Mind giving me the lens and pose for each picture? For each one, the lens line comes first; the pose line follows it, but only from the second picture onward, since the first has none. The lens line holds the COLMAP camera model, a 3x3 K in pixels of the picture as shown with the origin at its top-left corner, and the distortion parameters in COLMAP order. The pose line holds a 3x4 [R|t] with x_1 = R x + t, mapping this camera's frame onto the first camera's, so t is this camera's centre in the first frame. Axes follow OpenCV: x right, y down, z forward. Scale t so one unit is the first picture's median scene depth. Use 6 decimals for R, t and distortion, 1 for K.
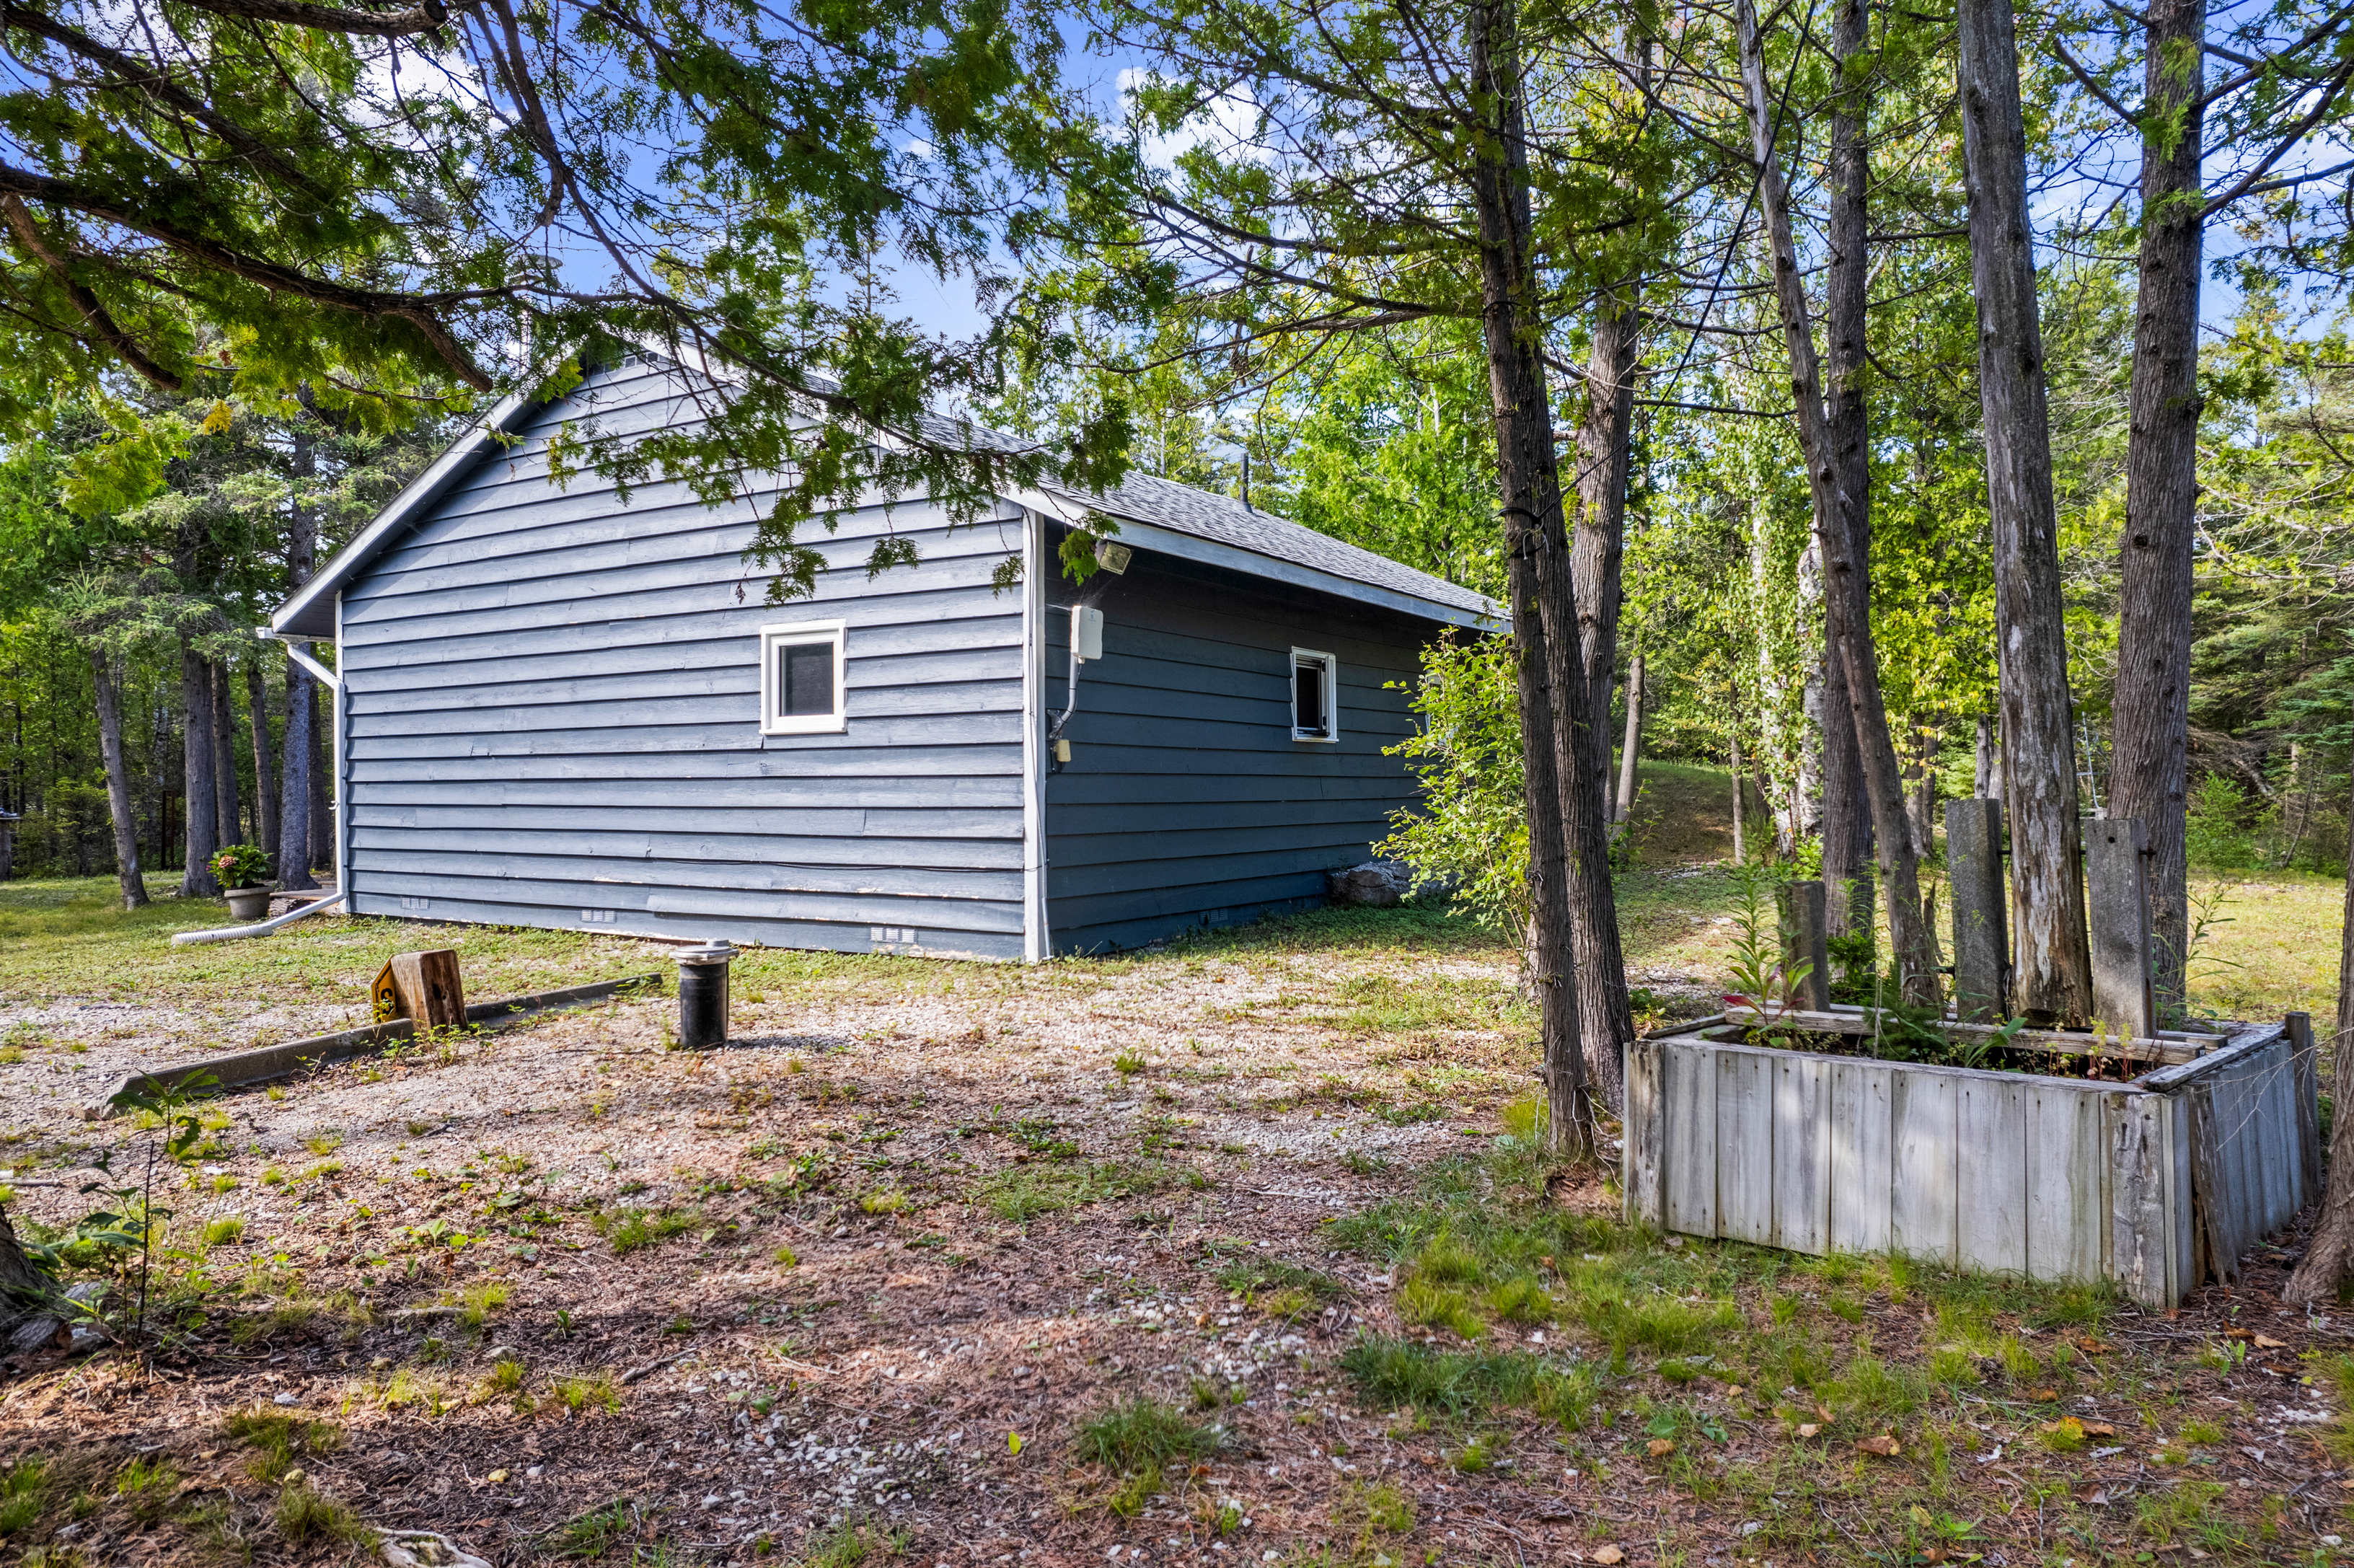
lens RADIAL K [[1522.7, 0, 1199.1], [0, 1522.7, 782.4], [0, 0, 1]] dist [-0.066485, 0.048793]
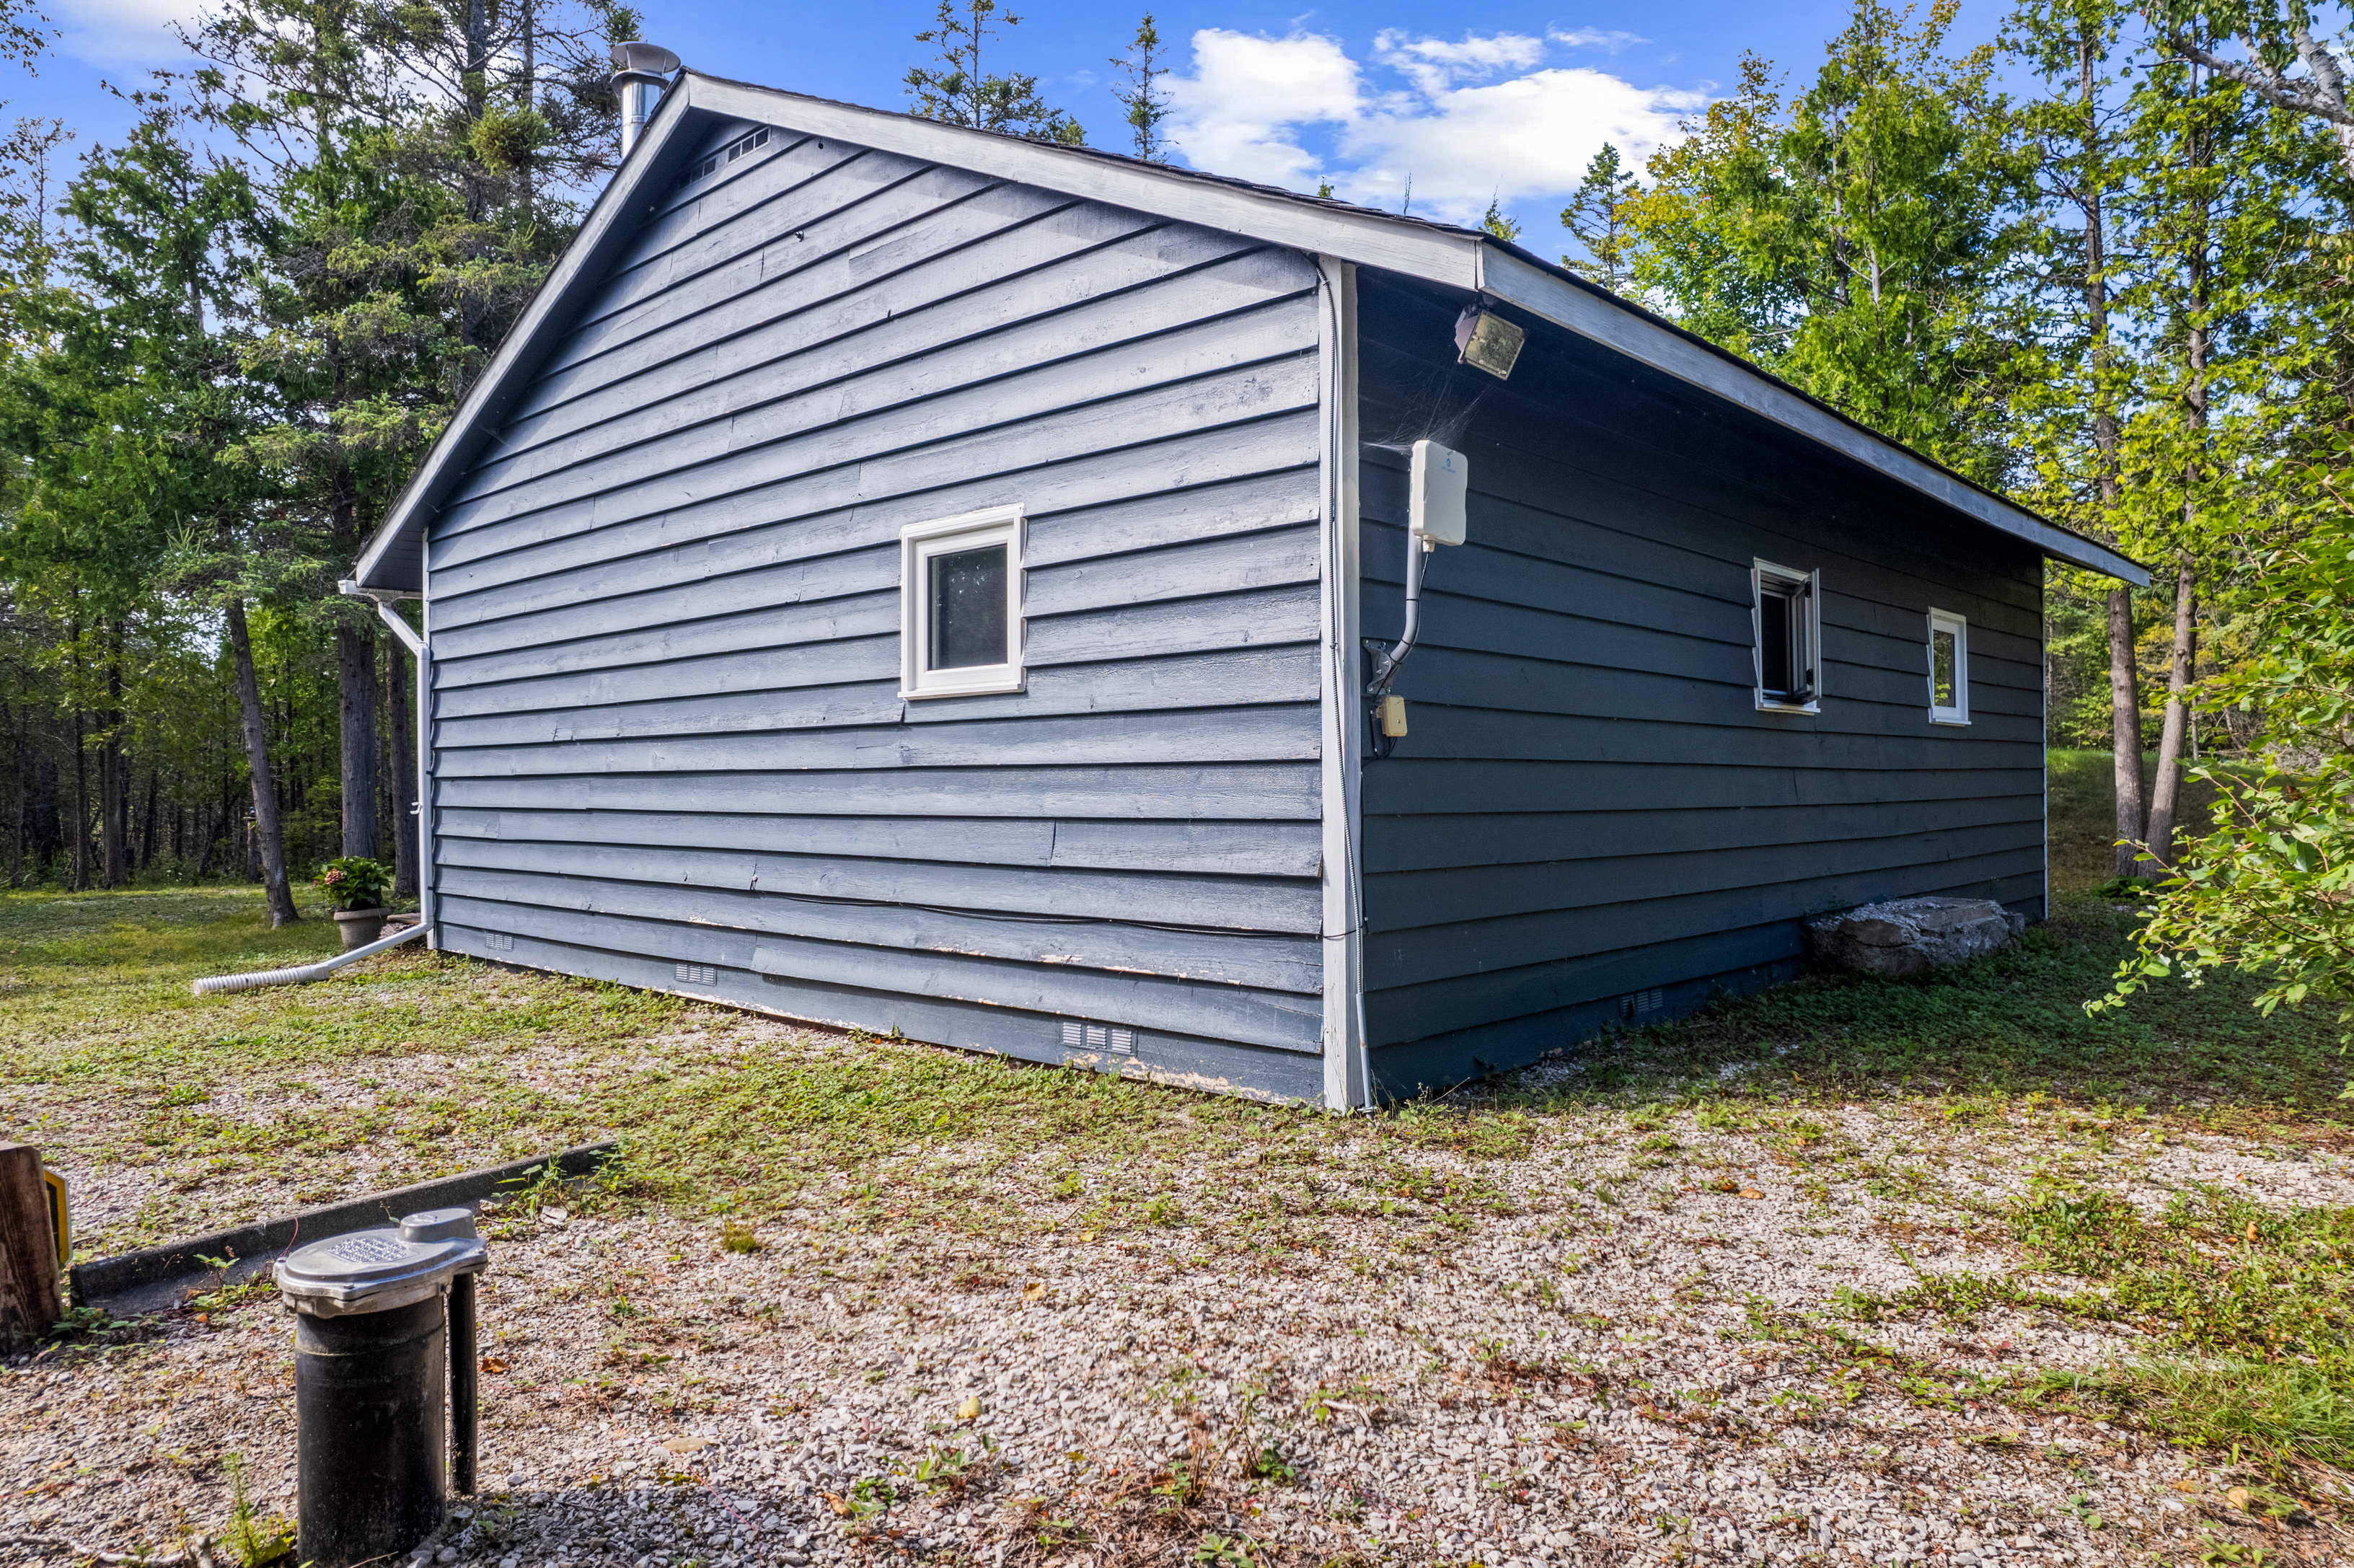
lens RADIAL K [[1522.7, 0, 1187.1], [0, 1522.7, 777.4], [0, 0, 1]] dist [-0.066485, 0.048793]
pose [[0.978943, -0.000592, -0.204132, -0.047214], [-0.000039, 0.999995, -0.003088, 0.002455], [0.204133, 0.003031, 0.978939, 0.421212]]
